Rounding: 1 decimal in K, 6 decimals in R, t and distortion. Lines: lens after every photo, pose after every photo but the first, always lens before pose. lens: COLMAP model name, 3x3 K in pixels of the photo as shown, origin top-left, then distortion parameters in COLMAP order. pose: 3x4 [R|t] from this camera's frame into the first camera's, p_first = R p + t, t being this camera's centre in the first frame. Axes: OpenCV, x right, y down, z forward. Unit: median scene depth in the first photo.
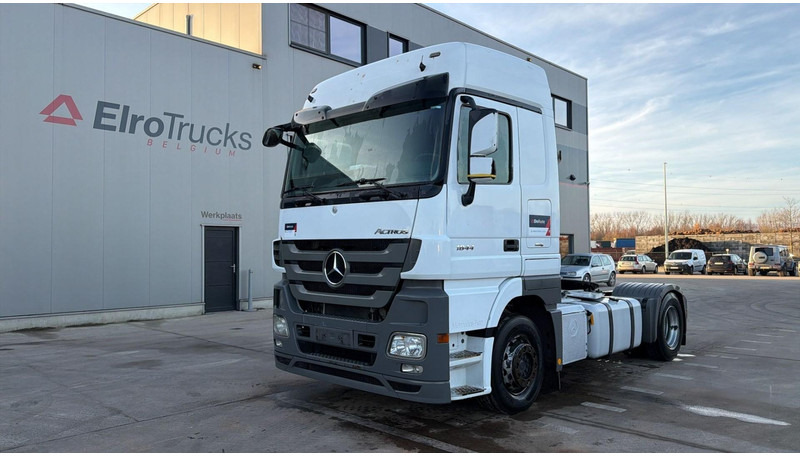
lens RADIAL K [[612.4, 0, 399.4], [0, 612.4, 231.8], [0, 0, 1]] dist [0.045792, -0.011390]
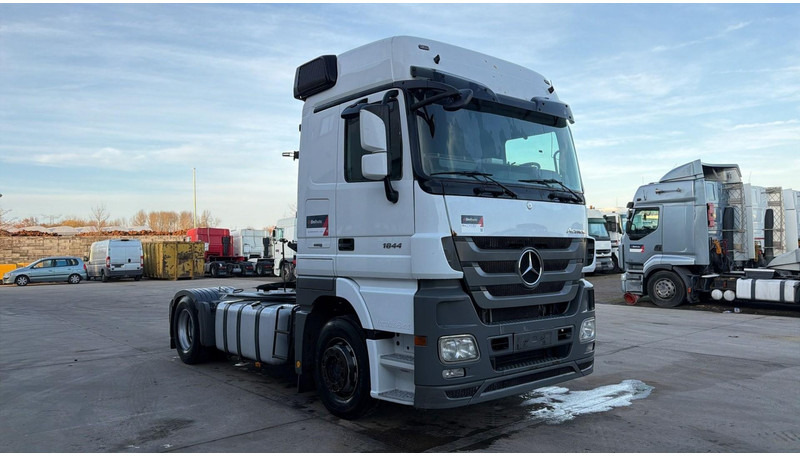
lens RADIAL K [[612.4, 0, 398.5], [0, 612.4, 228.6], [0, 0, 1]] dist [0.045792, -0.011390]
pose [[0.094365, 0.031601, 0.995036, -1.009746], [-0.020276, 0.999350, -0.029815, 0.030360], [-0.995331, -0.017361, 0.094944, 1.054024]]
